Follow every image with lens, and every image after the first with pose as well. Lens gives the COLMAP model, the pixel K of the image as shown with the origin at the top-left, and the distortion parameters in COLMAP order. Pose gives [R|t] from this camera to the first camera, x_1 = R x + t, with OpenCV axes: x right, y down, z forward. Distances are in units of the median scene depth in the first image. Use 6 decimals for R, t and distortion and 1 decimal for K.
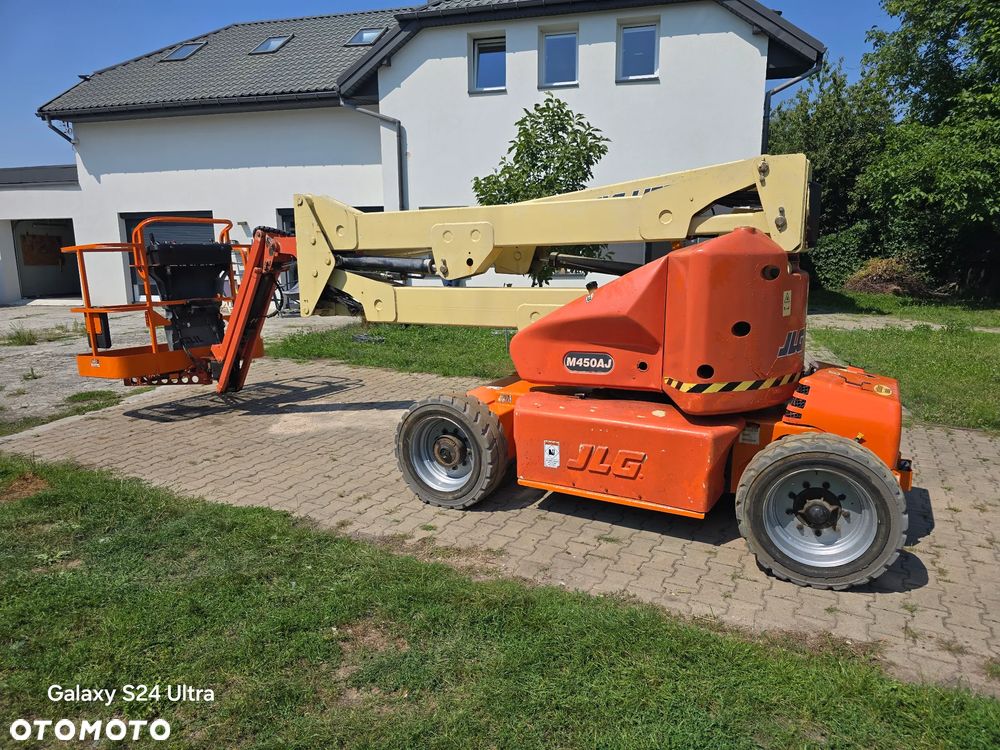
lens RADIAL K [[671.6, 0, 490.5], [0, 671.6, 354.6], [0, 0, 1]] dist [0.051537, -0.045171]
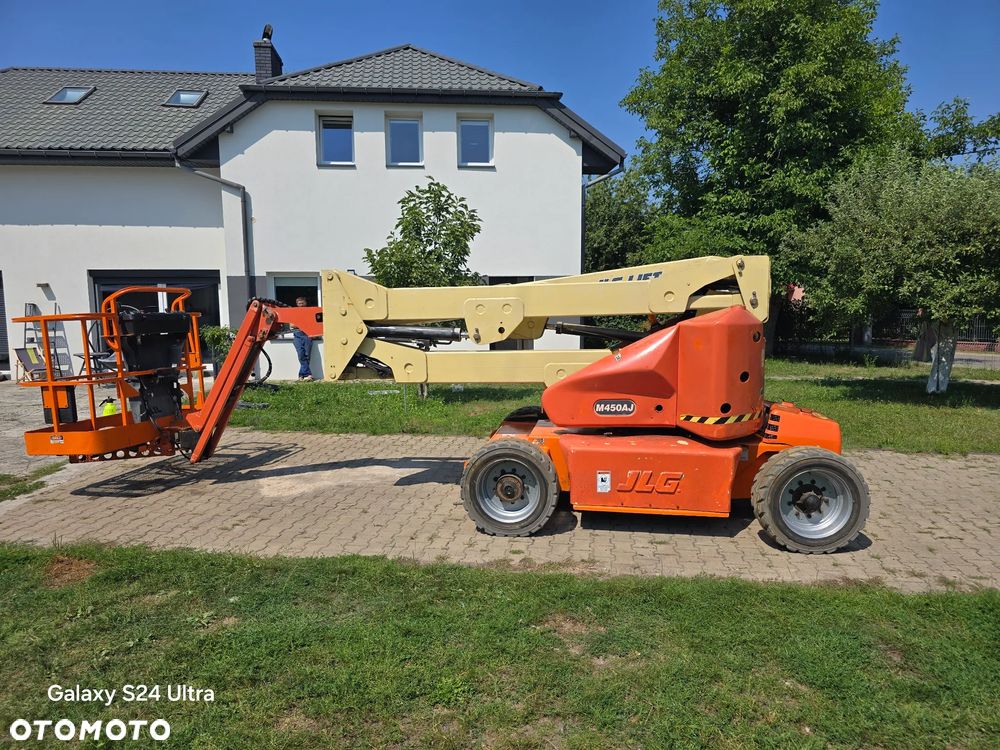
lens RADIAL K [[671.7, 0, 486.2], [0, 671.7, 359.3], [0, 0, 1]] dist [0.049811, -0.043648]
pose [[0.944385, -0.022788, 0.328053, -0.427946], [0.050365, 0.995849, -0.075813, 0.003977], [-0.324963, 0.088119, 0.941612, -0.110581]]
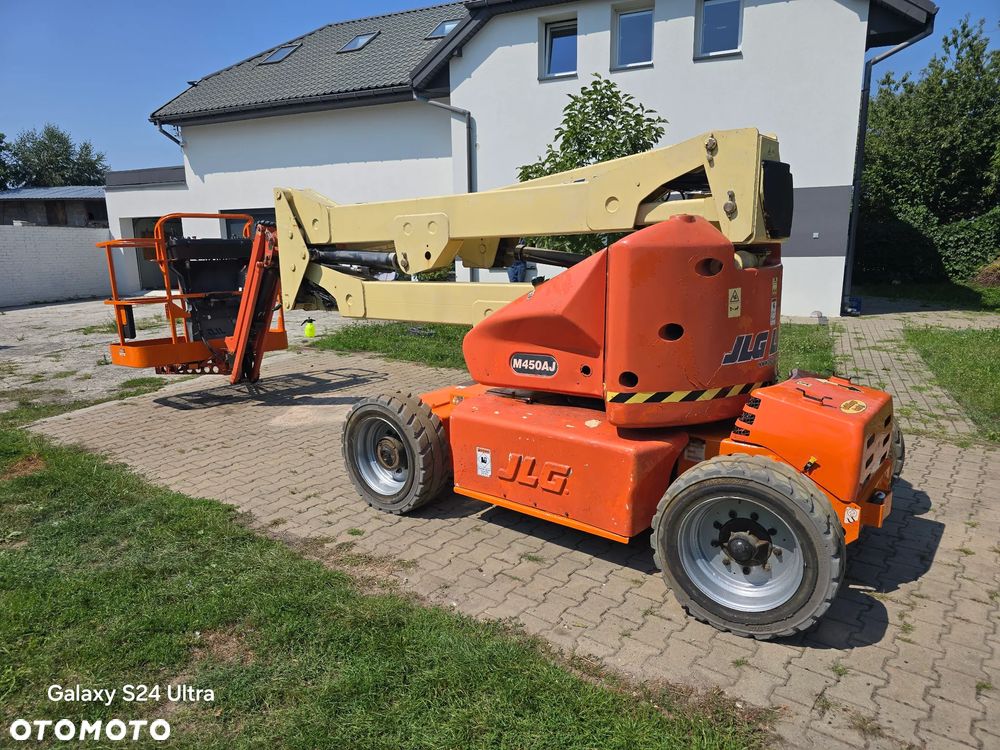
lens RADIAL K [[671.7, 0, 480.5], [0, 671.7, 360.5], [0, 0, 1]] dist [0.049811, -0.043648]
pose [[0.984699, 0.022511, -0.172801, 0.199449], [-0.019065, 0.999585, 0.021575, -0.010627], [0.173215, -0.017950, 0.984720, 0.068723]]
